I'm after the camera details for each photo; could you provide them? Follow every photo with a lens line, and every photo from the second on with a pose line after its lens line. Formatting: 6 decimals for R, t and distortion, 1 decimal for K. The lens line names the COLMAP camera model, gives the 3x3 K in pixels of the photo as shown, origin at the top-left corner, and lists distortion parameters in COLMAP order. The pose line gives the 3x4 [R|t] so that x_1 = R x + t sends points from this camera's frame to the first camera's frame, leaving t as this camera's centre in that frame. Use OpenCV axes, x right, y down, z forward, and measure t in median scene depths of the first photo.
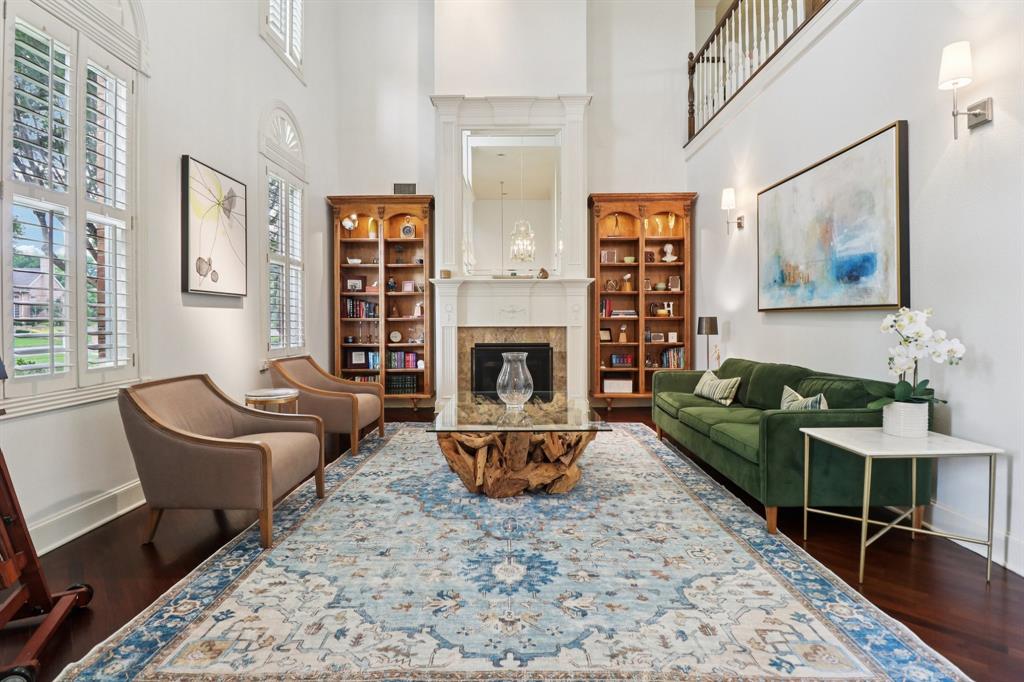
lens RADIAL K [[480.6, 0, 511.2], [0, 480.6, 327.1], [0, 0, 1]] dist [0.007479, 0.000625]
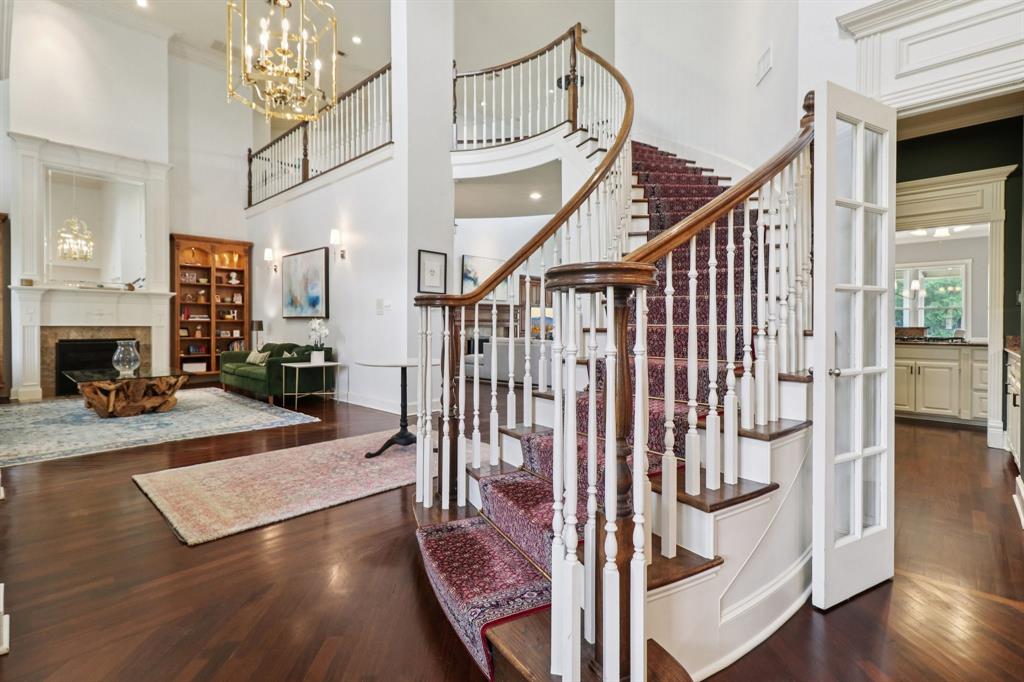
lens RADIAL K [[472.2, 0, 516.1], [0, 472.2, 325.2], [0, 0, 1]] dist [0.000620, 0.000552]
pose [[0.672085, 0.002969, 0.740468, -0.186646], [0.003655, 0.999966, -0.007327, 0.009818], [-0.740465, 0.007631, 0.672052, -0.698372]]
